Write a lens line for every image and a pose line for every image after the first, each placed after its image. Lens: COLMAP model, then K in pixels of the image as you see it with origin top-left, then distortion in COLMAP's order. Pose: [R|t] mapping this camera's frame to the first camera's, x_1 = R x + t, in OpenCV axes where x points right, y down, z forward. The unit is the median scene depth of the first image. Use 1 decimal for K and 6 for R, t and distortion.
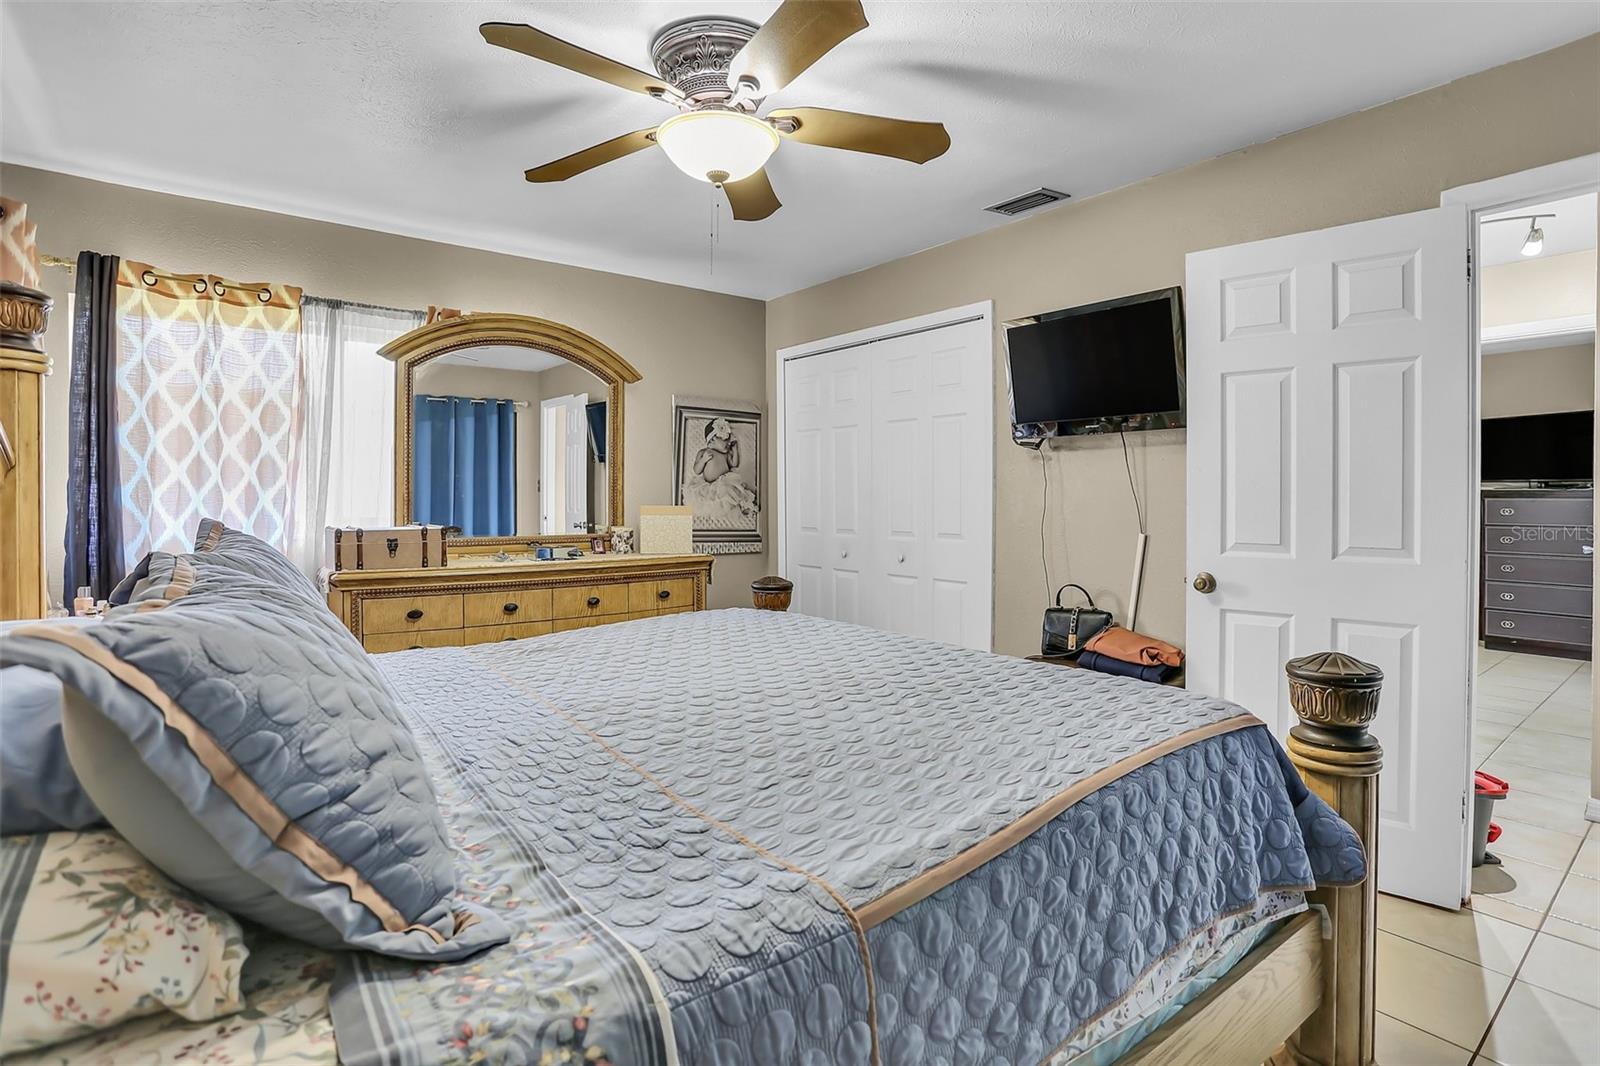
lens RADIAL K [[807.3, 0, 813.9], [0, 807.3, 507.2], [0, 0, 1]] dist [-0.038832, 0.000149]
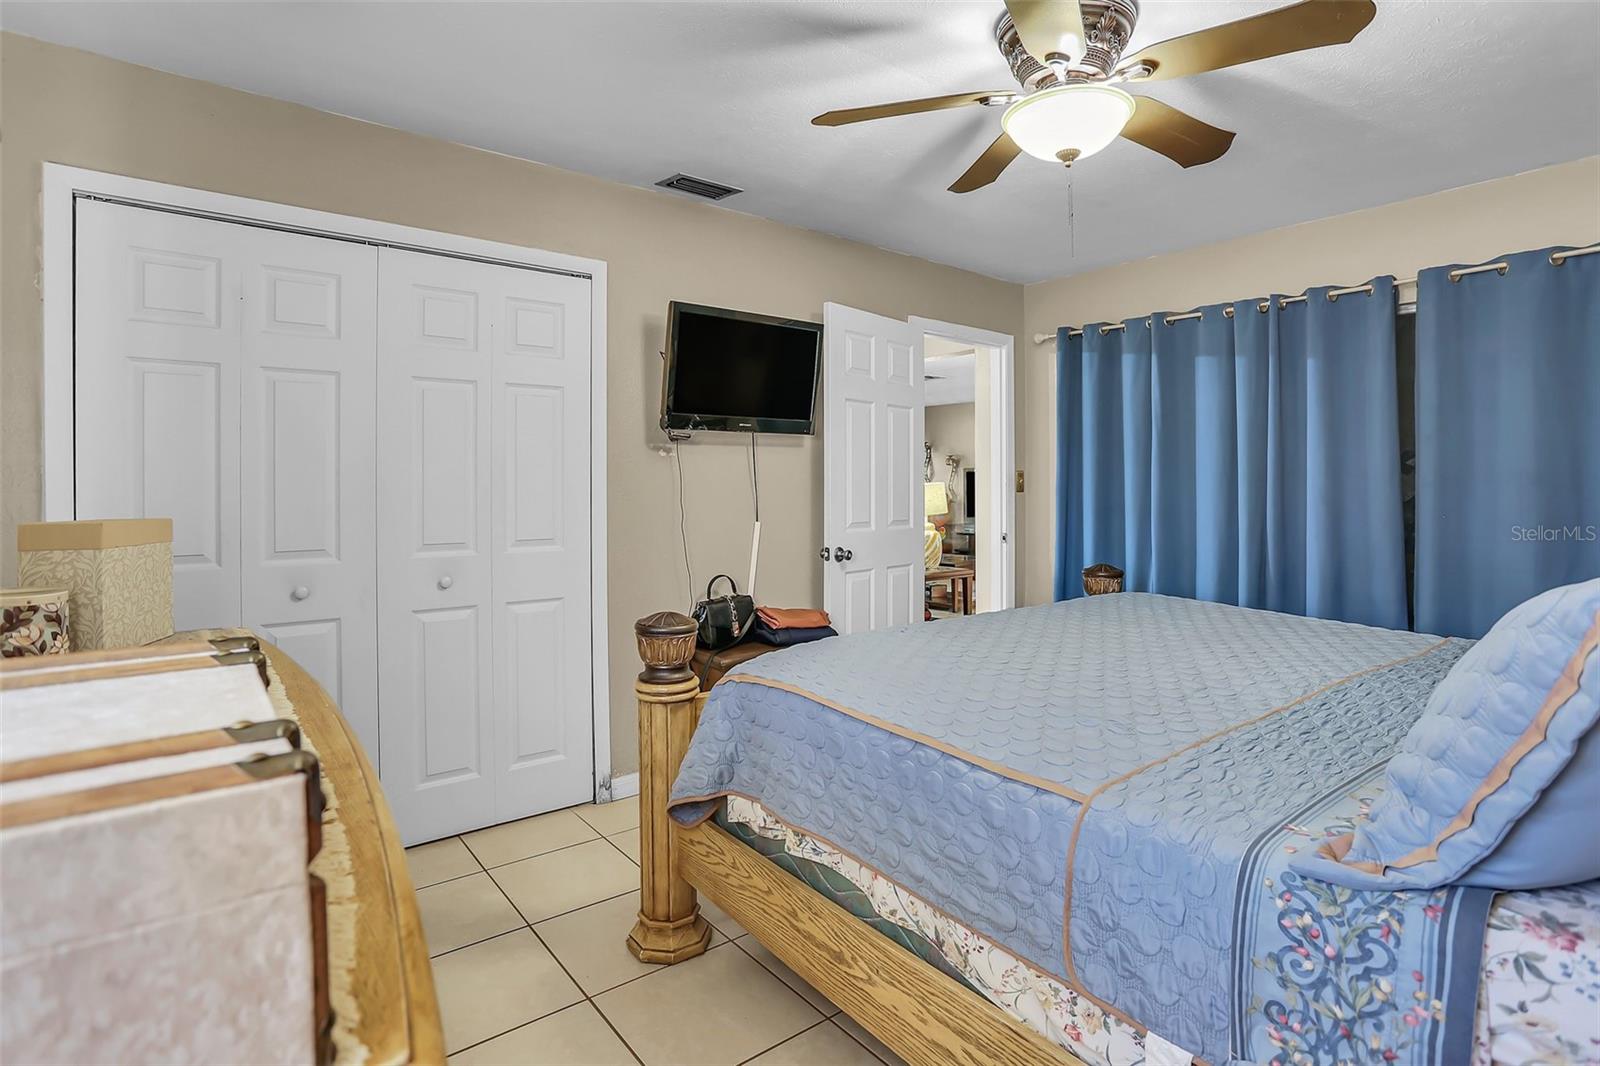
lens RADIAL K [[788.0, 0, 795.2], [0, 788.0, 489.0], [0, 0, 1]] dist [-0.023381, 0.000151]
pose [[0.024481, -0.004282, 0.999691, -0.697949], [0.017302, 0.999843, 0.003859, -0.016695], [-0.999551, 0.017202, 0.024552, 0.886476]]
